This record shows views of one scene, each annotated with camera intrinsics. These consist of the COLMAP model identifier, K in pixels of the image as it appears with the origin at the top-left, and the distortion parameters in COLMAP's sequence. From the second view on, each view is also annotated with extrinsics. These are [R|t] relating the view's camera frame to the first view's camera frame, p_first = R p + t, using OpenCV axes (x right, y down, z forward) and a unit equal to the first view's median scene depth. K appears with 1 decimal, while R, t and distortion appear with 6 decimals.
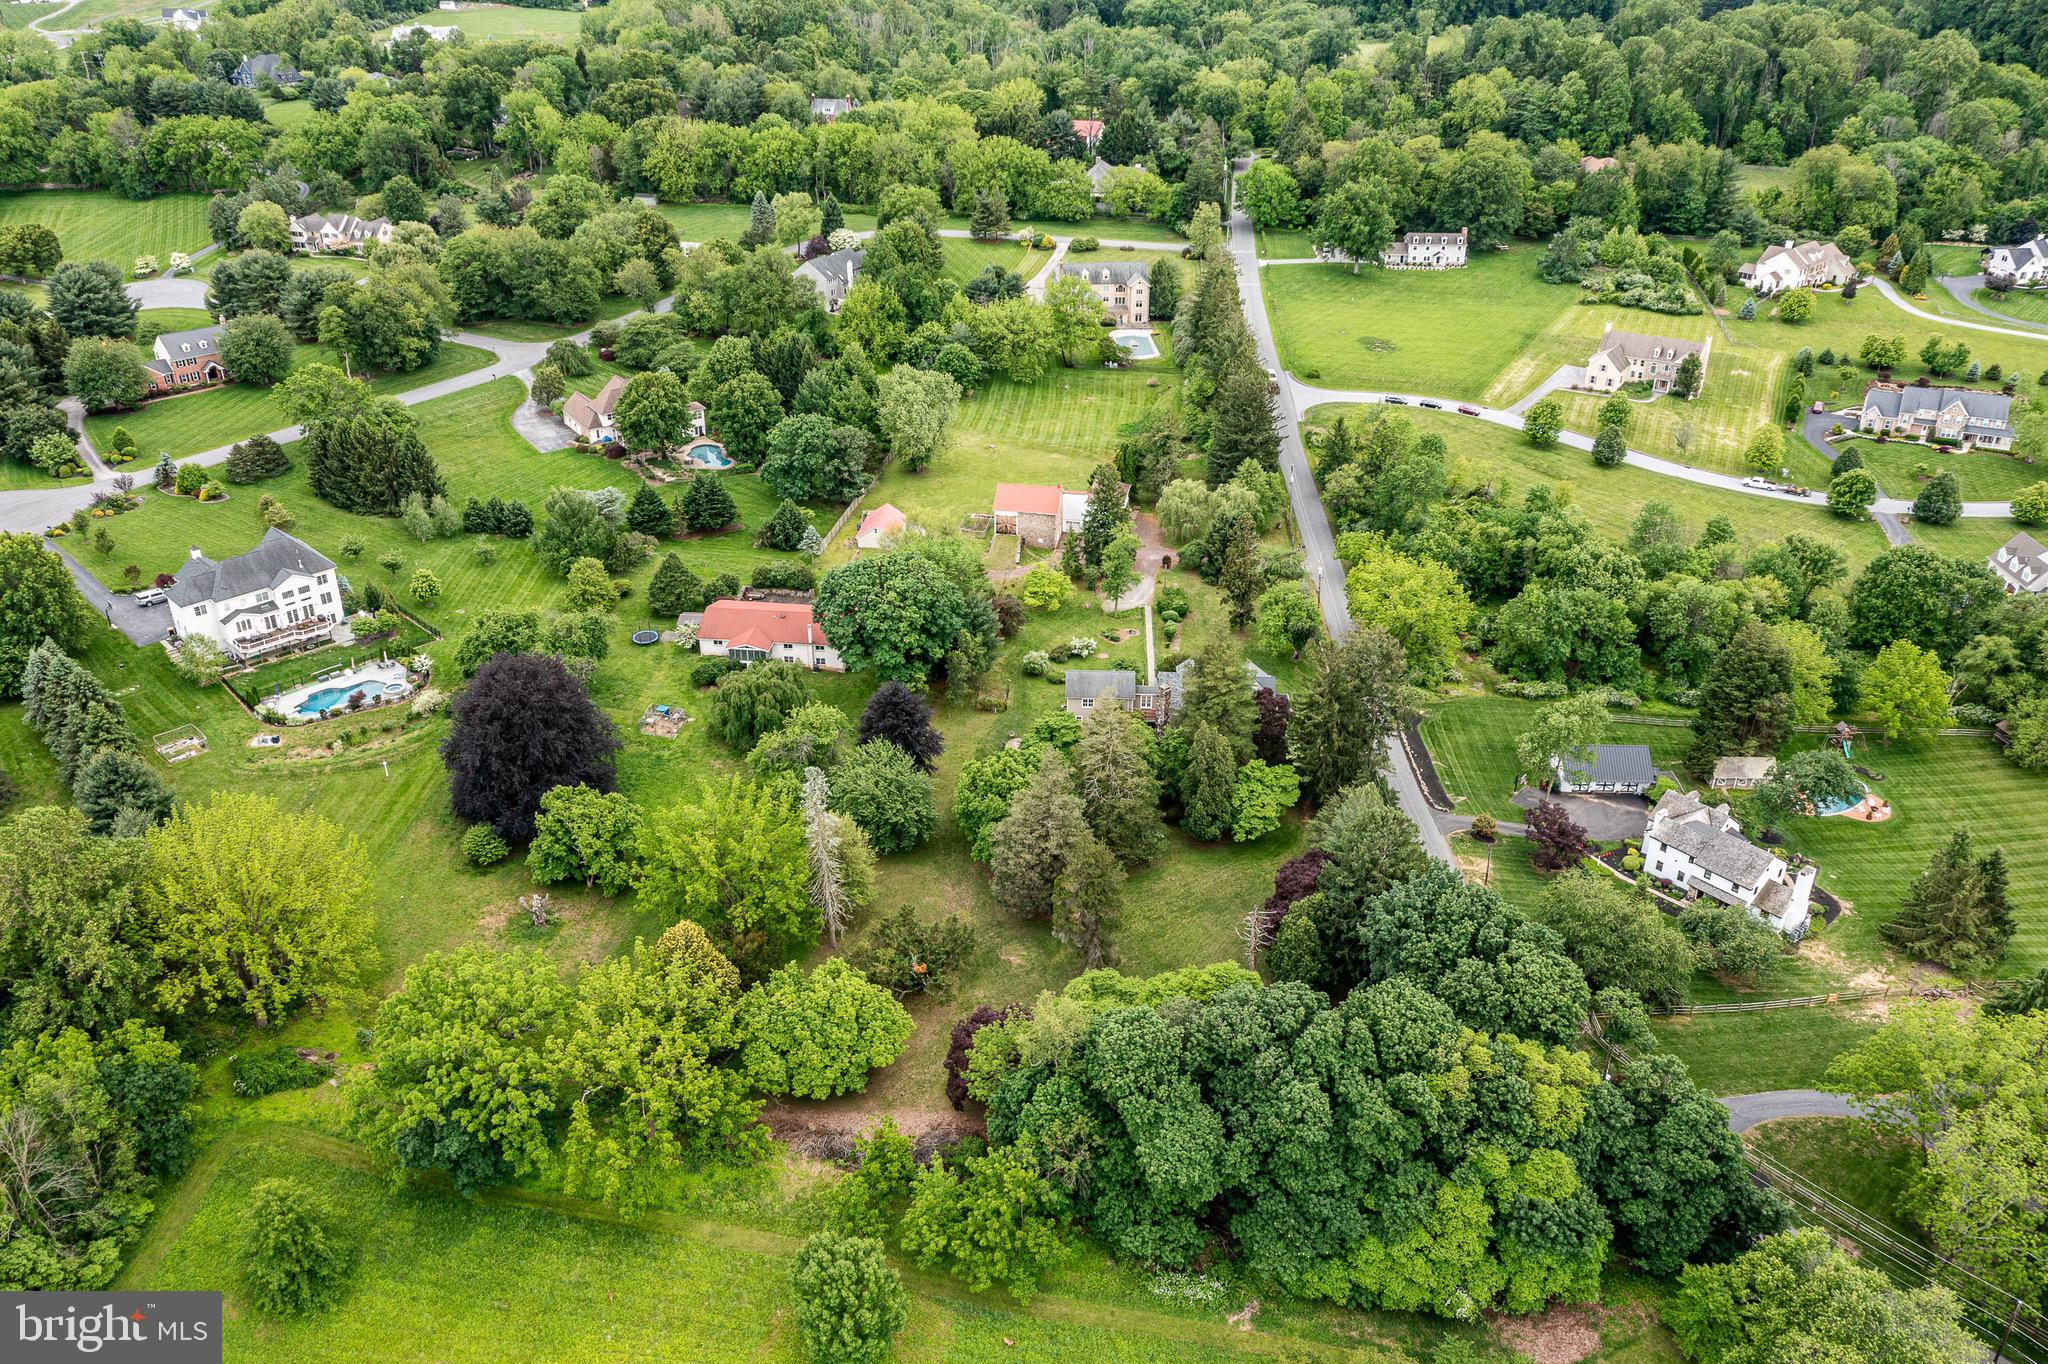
lens RADIAL K [[1663.4, 0, 1003.4], [0, 1663.4, 684.1], [0, 0, 1]] dist [0.003922, 0.044321]
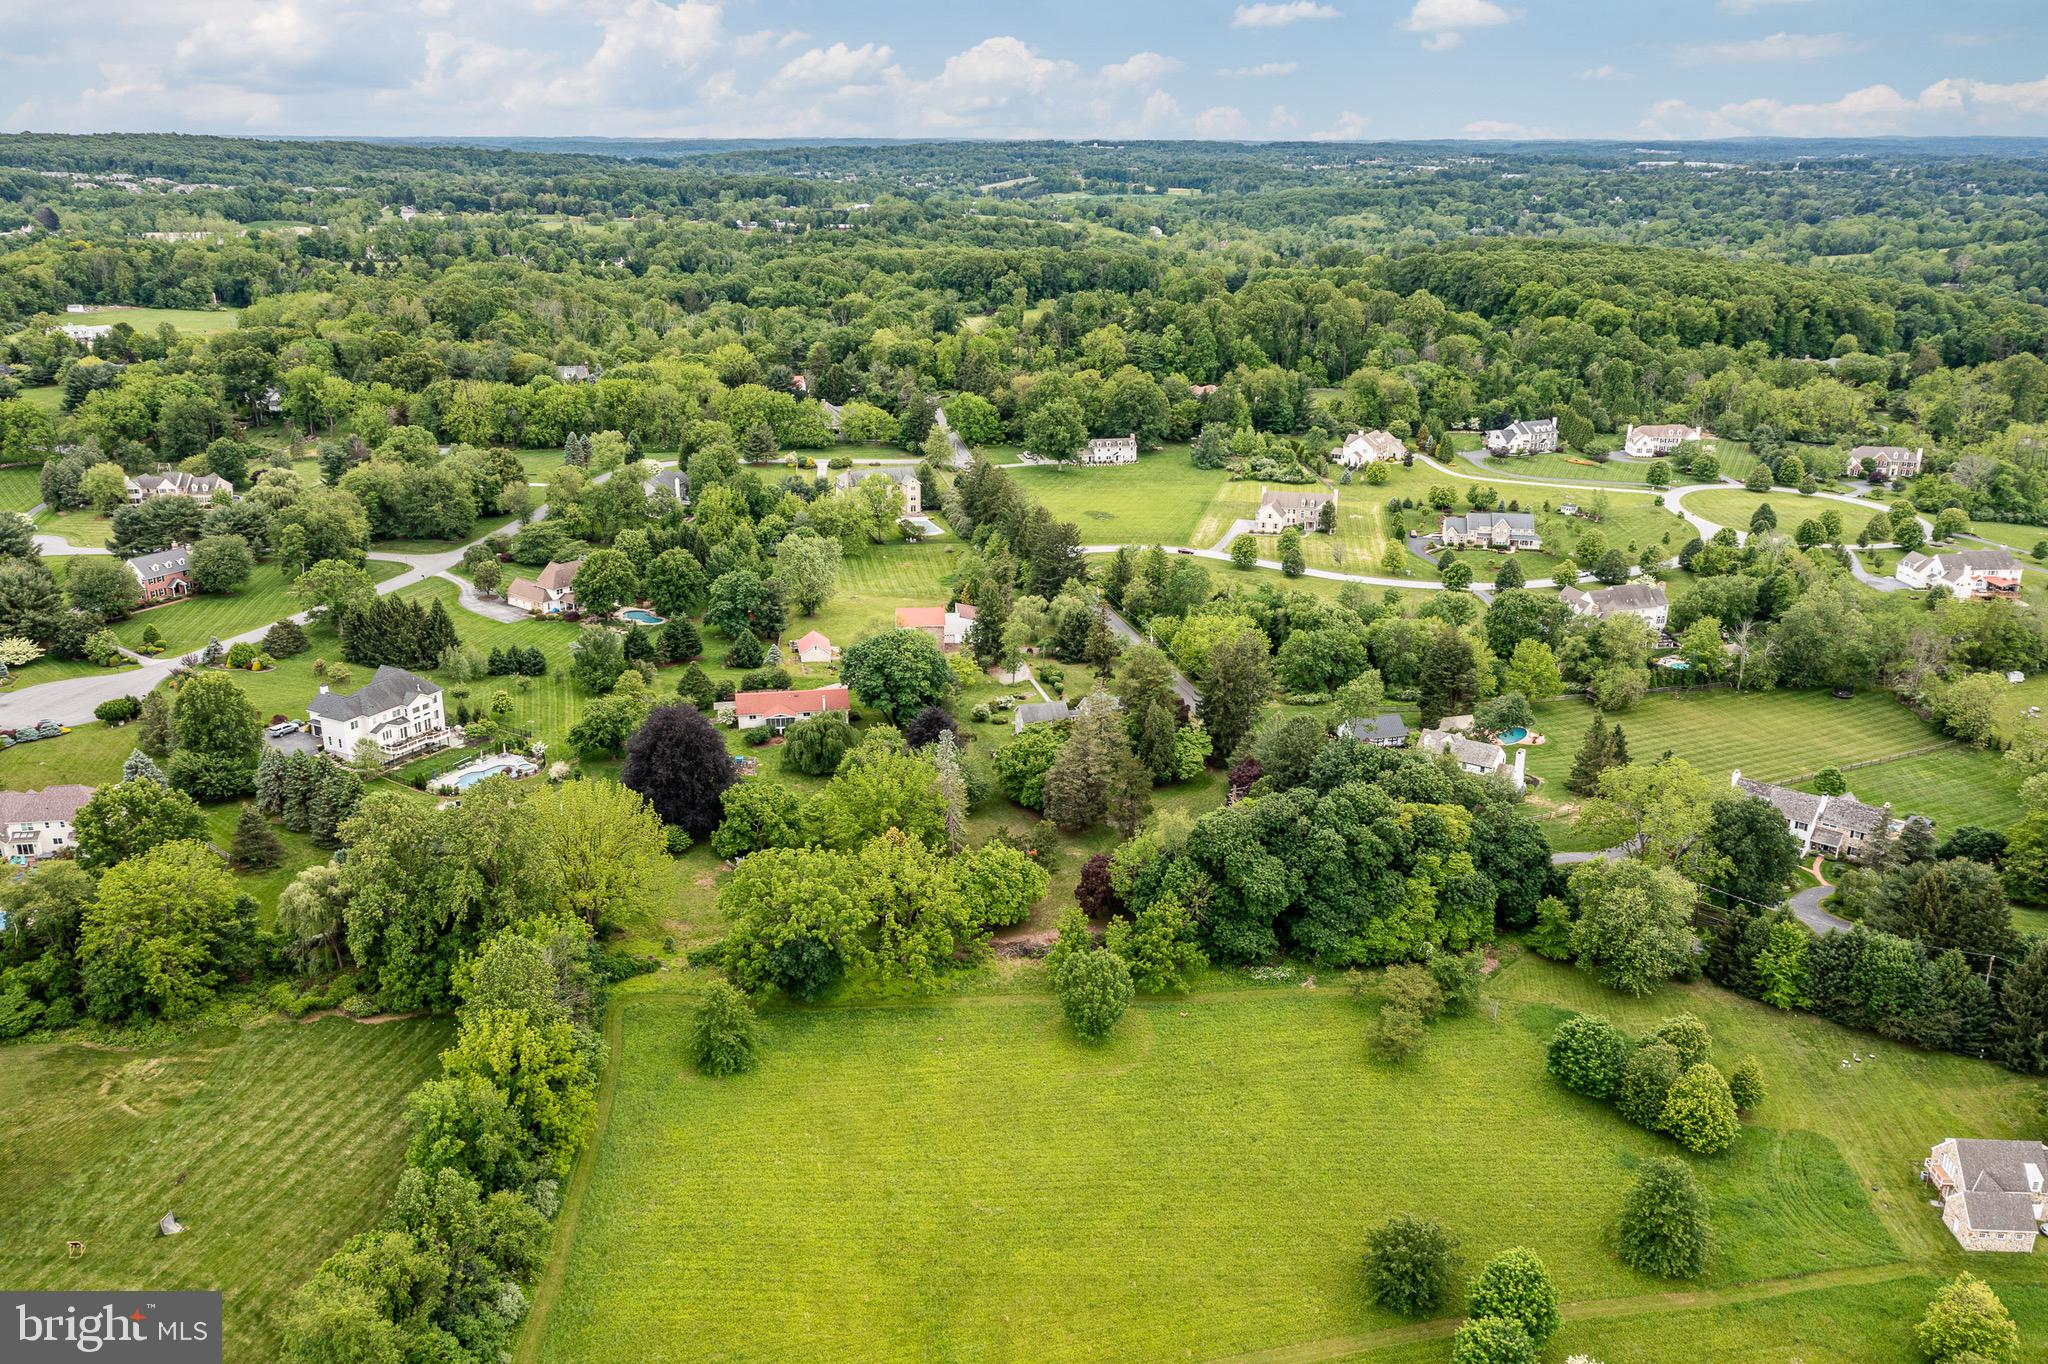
lens RADIAL K [[1663.4, 0, 1030.7], [0, 1663.4, 673.4], [0, 0, 1]] dist [0.003922, 0.044321]
pose [[0.955603, -0.087738, 0.281292, -0.228381], [0.133583, 0.979899, -0.148165, 0.115814], [-0.262638, 0.179163, 0.948115, -0.227900]]
